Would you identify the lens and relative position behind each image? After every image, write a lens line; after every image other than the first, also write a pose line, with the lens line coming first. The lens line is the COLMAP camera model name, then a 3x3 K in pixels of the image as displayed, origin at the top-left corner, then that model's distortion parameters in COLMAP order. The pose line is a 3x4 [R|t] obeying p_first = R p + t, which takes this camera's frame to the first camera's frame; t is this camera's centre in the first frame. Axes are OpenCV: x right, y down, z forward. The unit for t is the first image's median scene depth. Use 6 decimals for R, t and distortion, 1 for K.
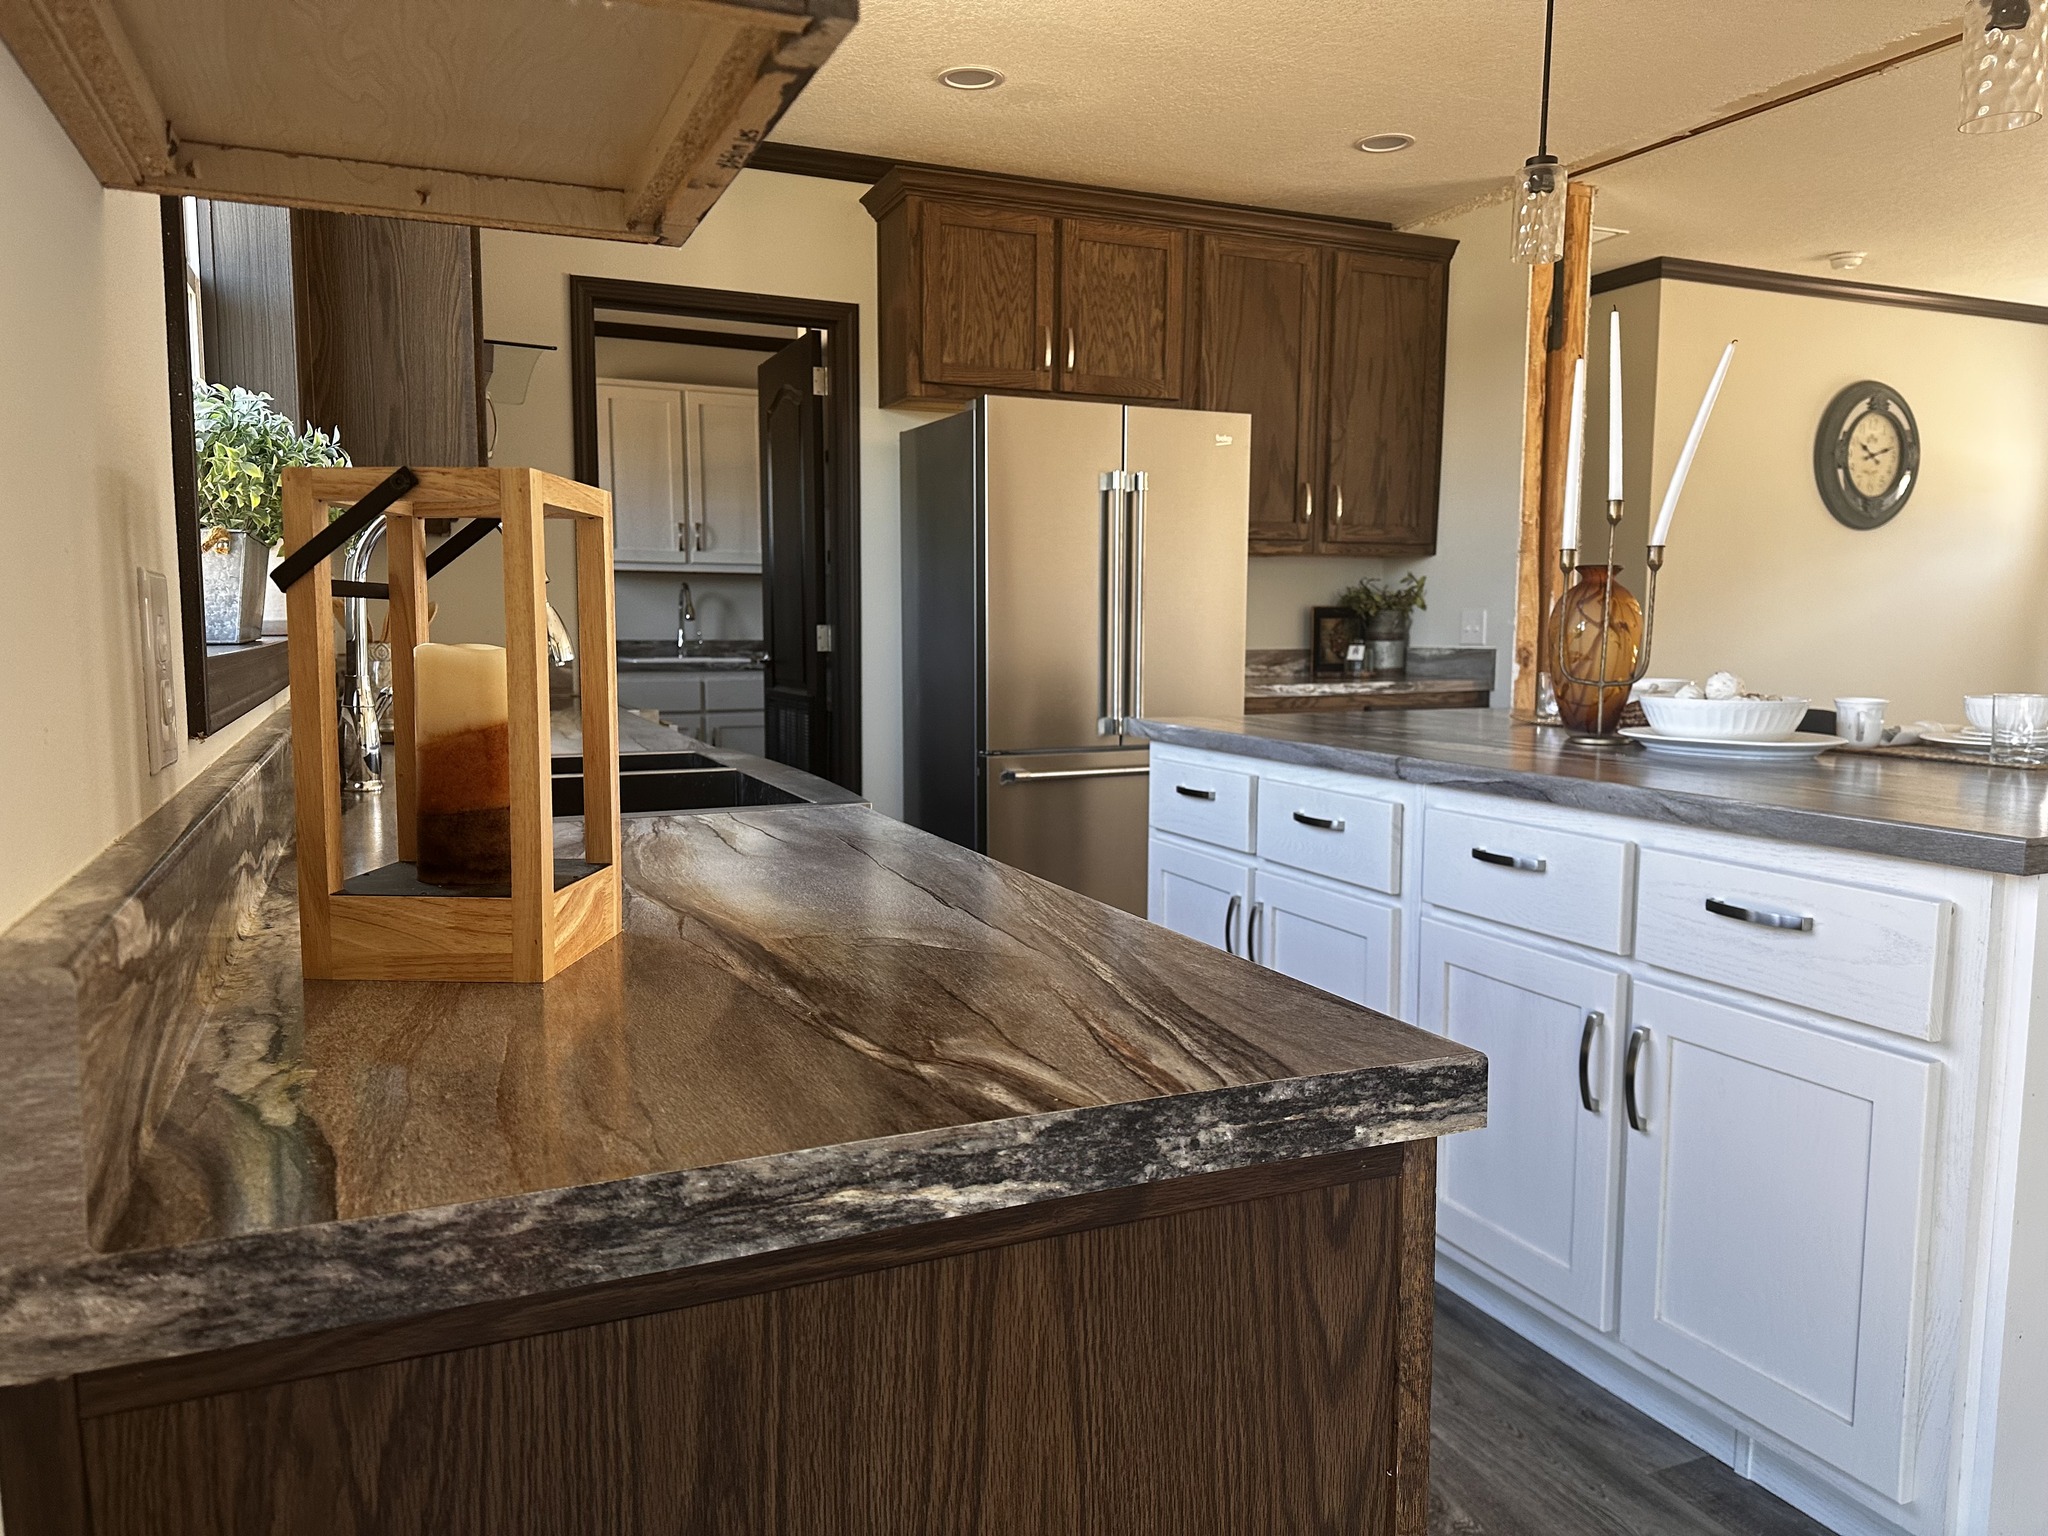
lens RADIAL K [[1433.3, 0, 1024.0], [0, 1433.3, 768.0], [0, 0, 1]] dist [0.054668, -0.000741]
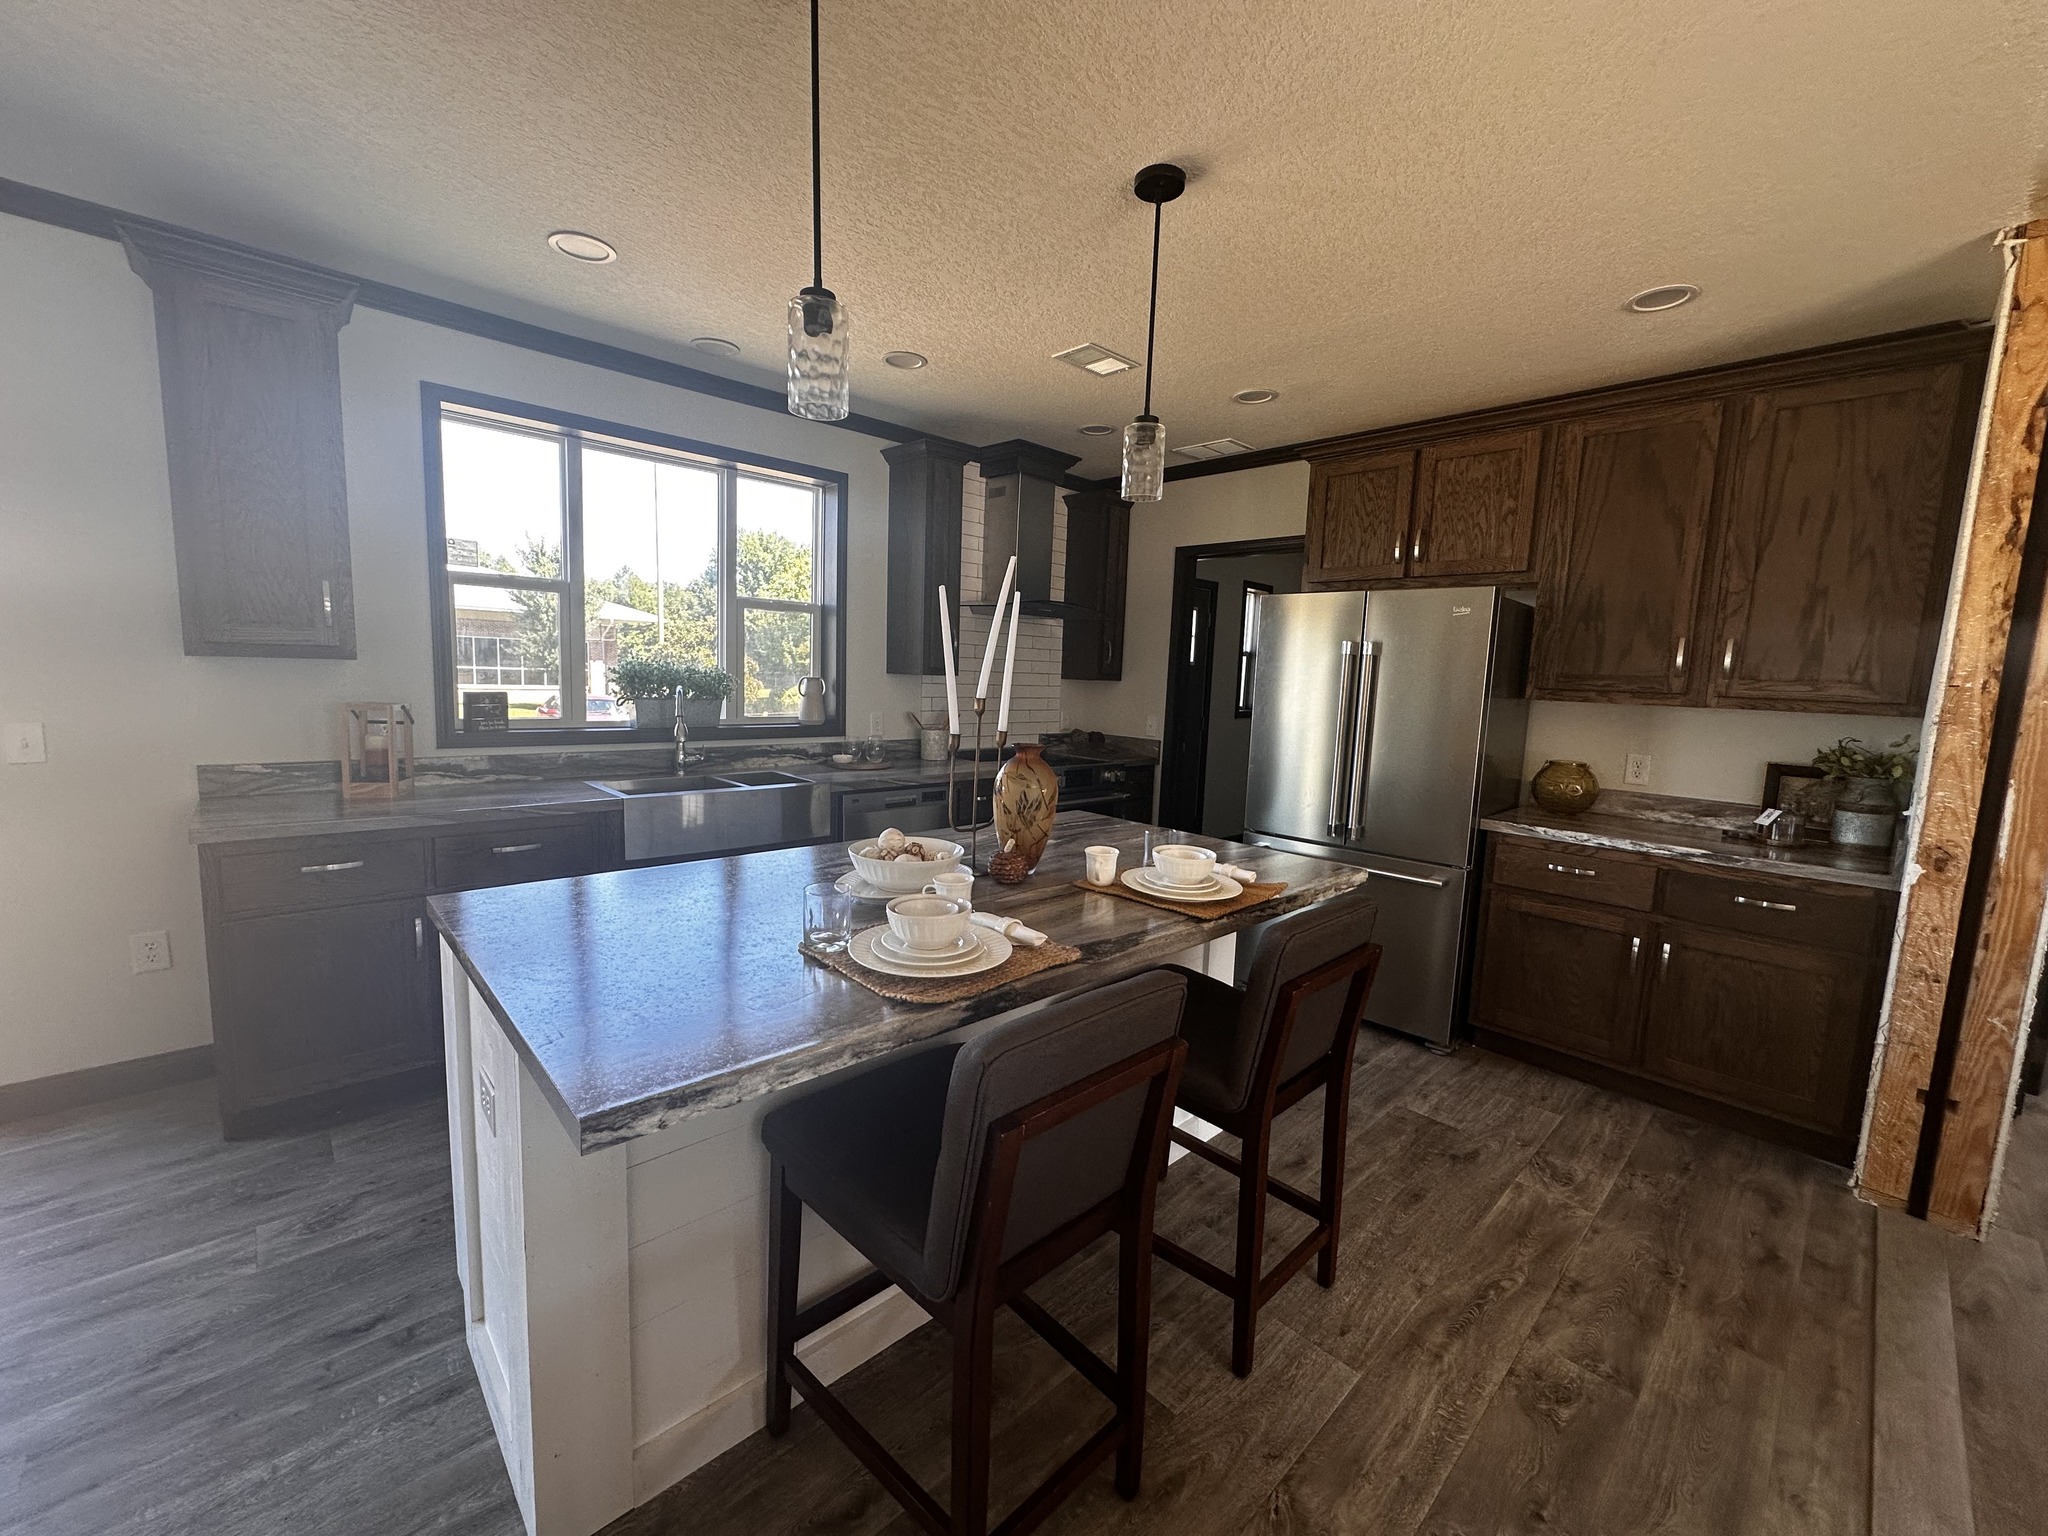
lens RADIAL K [[812.6, 0, 1024.0], [0, 812.6, 768.0], [0, 0, 1]] dist [-0.014512, -0.000120]
pose [[0.334362, 0.124491, -0.934186, 0.607993], [-0.134302, 0.987415, 0.083515, -0.099895], [0.932826, 0.097539, 0.346874, 0.414014]]
